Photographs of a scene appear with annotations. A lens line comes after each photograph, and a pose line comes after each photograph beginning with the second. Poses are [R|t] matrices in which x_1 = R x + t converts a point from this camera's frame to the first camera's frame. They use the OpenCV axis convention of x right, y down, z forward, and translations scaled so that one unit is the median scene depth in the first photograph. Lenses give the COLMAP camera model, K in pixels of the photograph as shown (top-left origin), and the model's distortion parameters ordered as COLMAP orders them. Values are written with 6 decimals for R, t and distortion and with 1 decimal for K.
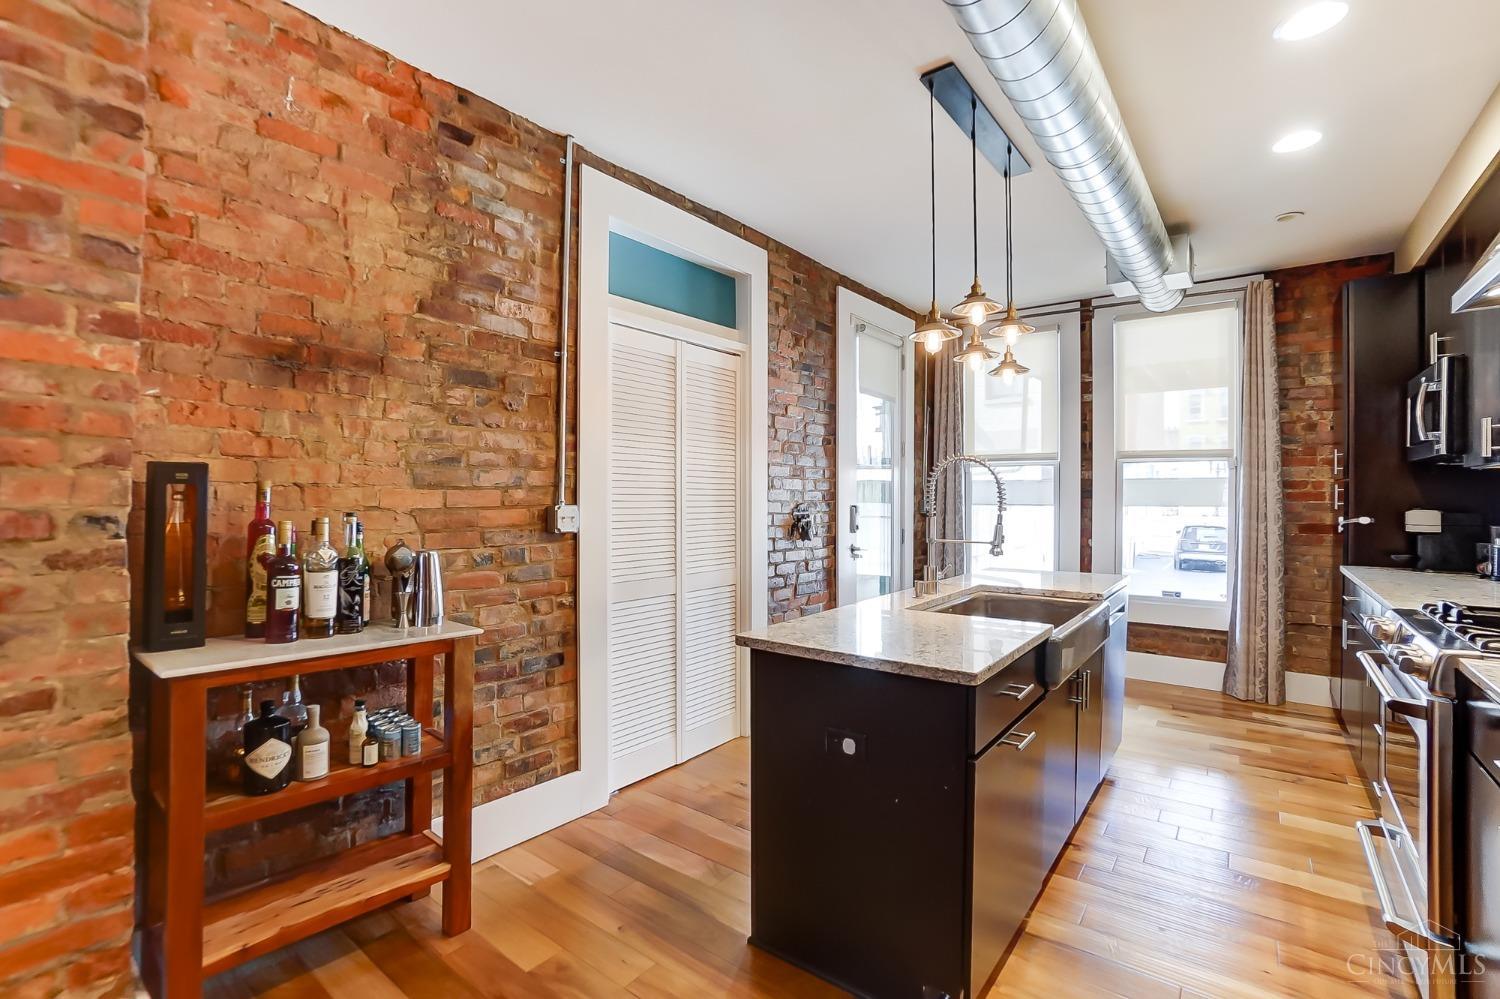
lens RADIAL K [[667.7, 0, 750.0], [0, 667.7, 499.5], [0, 0, 1]] dist [-0.070852, 0.022145]
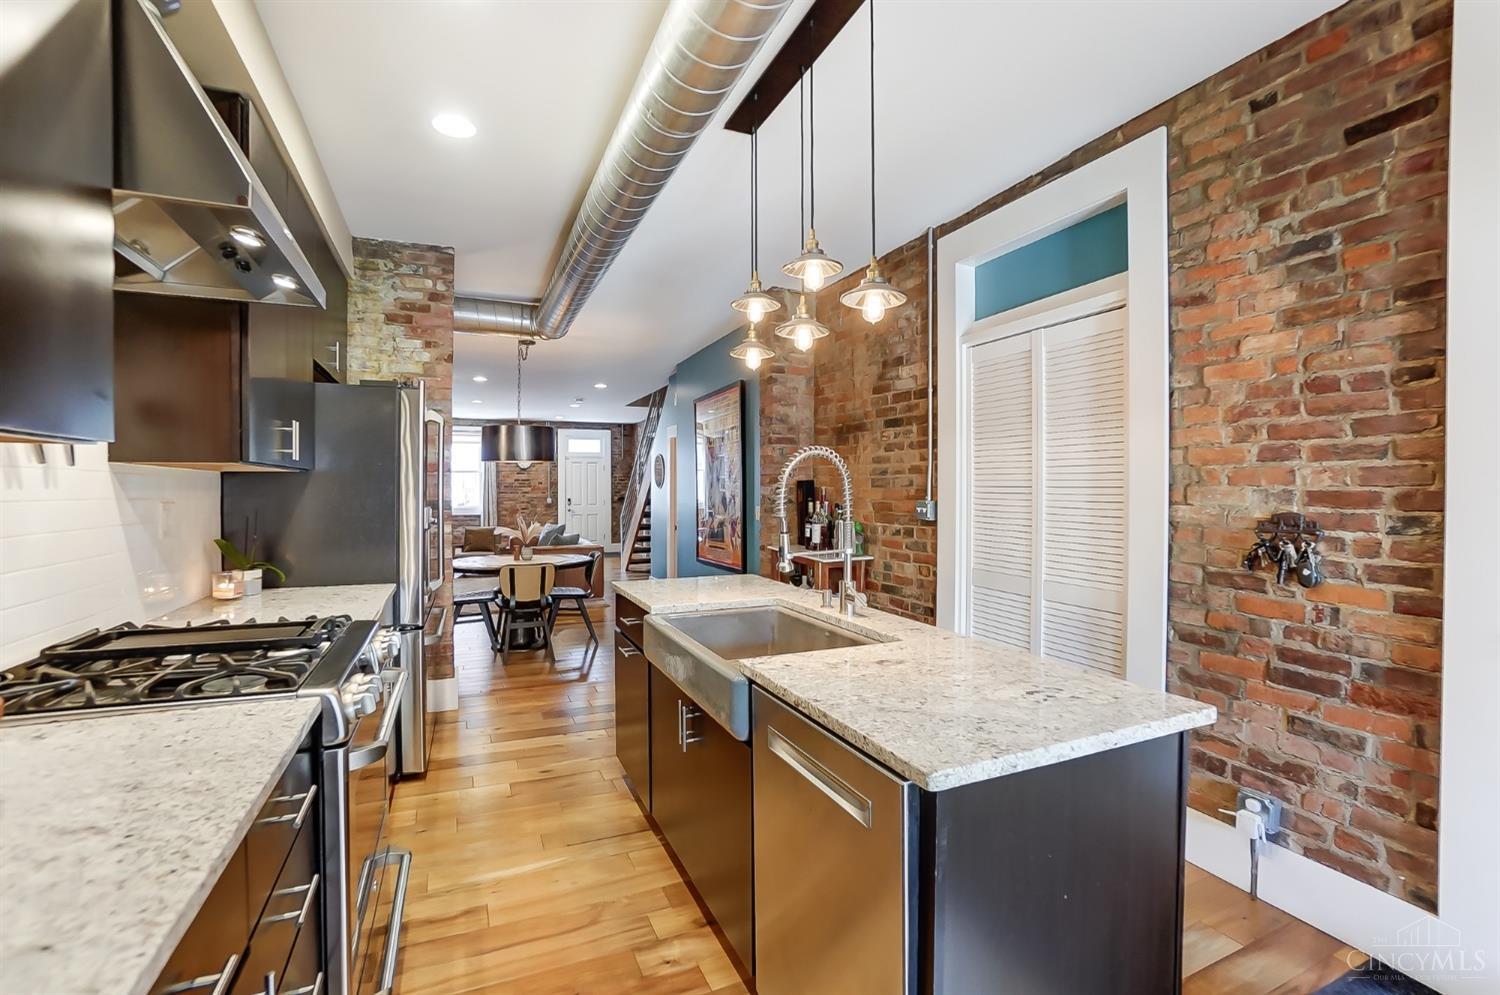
lens RADIAL K [[667.5, 0, 751.0], [0, 667.5, 494.6], [0, 0, 1]] dist [-0.063301, 0.022248]
pose [[-0.474500, 0.009128, -0.880208, 0.712871], [-0.006003, 0.999889, 0.013605, -0.012829], [0.880235, 0.011740, -0.474392, 0.855180]]
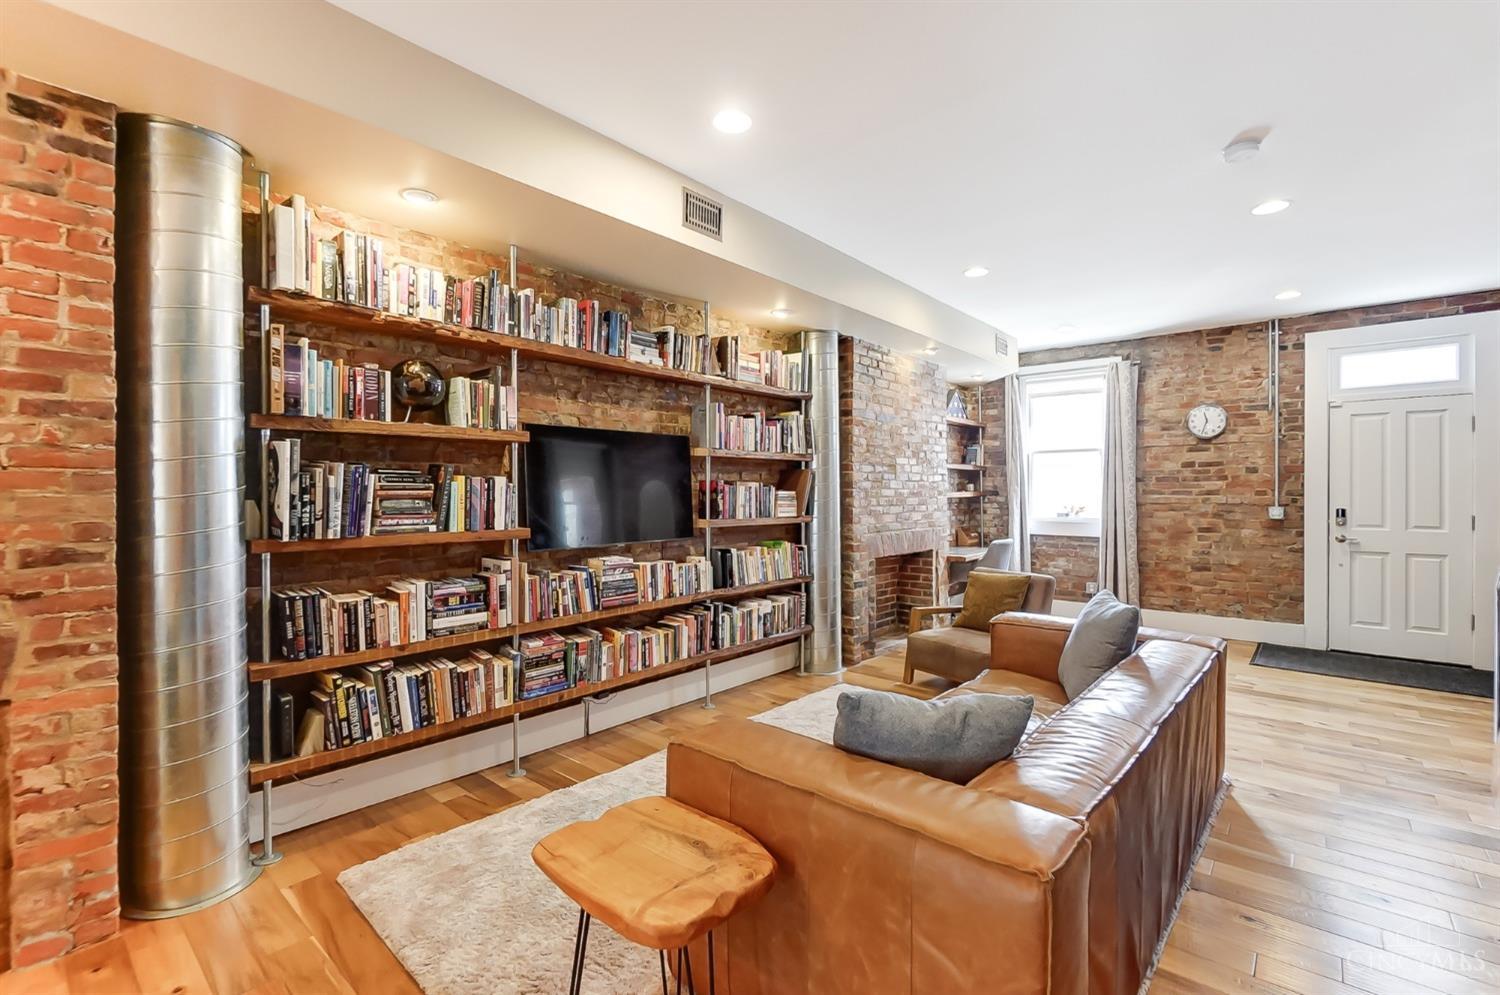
lens RADIAL K [[657.9, 0, 746.7], [0, 657.9, 487.8], [0, 0, 1]] dist [-0.003439, -0.000655]
pose [[-0.998273, -0.000705, 0.058742, -0.832658], [-0.000369, 0.999983, 0.005738, 0.011863], [-0.058746, 0.005706, -0.998257, -0.281771]]
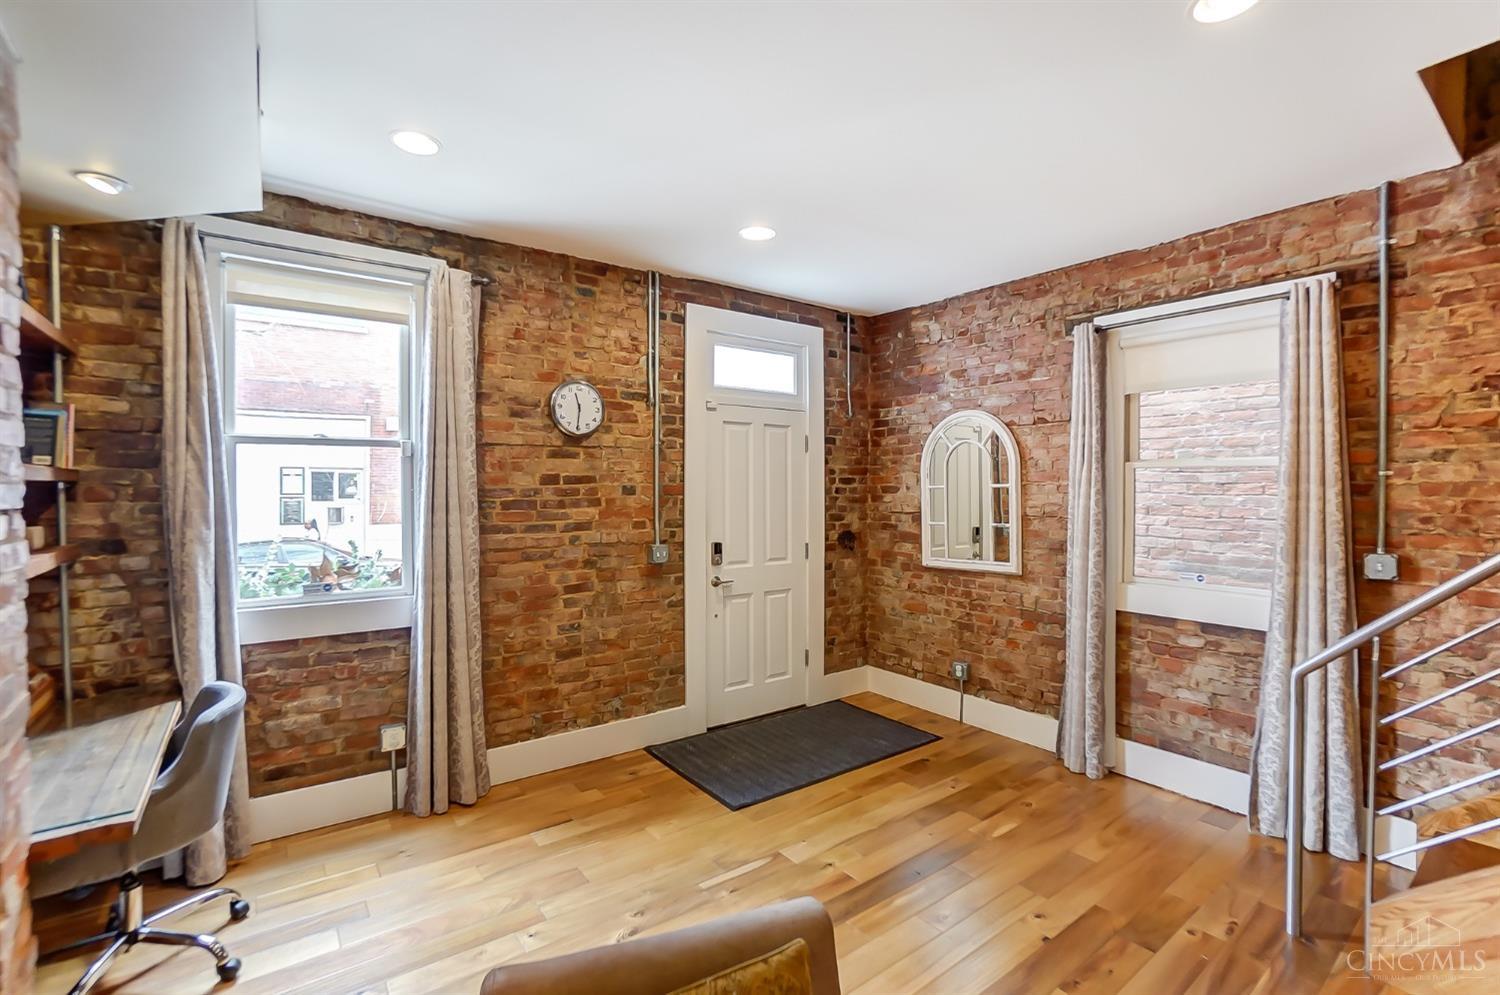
lens RADIAL K [[667.5, 0, 751.0], [0, 667.5, 494.6], [0, 0, 1]] dist [-0.063301, 0.022248]
pose [[-0.269574, 0.010238, -0.962925, -0.980942], [-0.009940, 0.999861, 0.013414, -0.029146], [0.962928, 0.013188, -0.269435, -1.388616]]
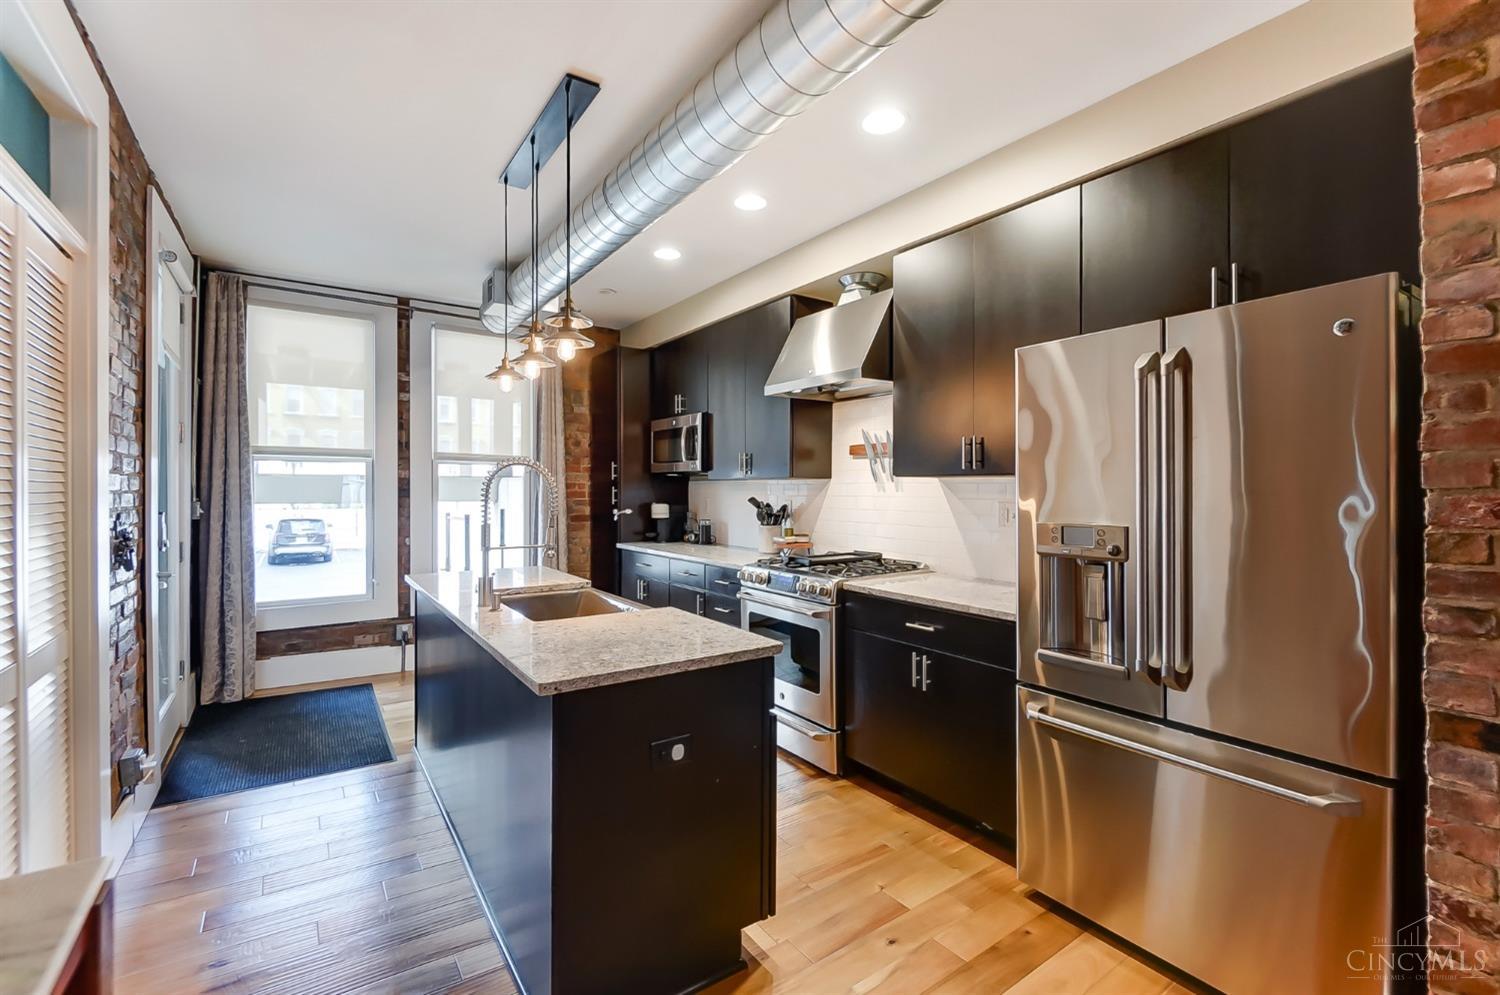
lens RADIAL K [[642.6, 0, 743.5], [0, 642.6, 493.2], [0, 0, 1]] dist [-0.001660, -0.000118]
pose [[0.306104, -0.004378, 0.951988, -0.315002], [0.003424, 0.999988, 0.003498, -0.011843], [-0.951992, 0.002189, 0.306116, 0.249941]]
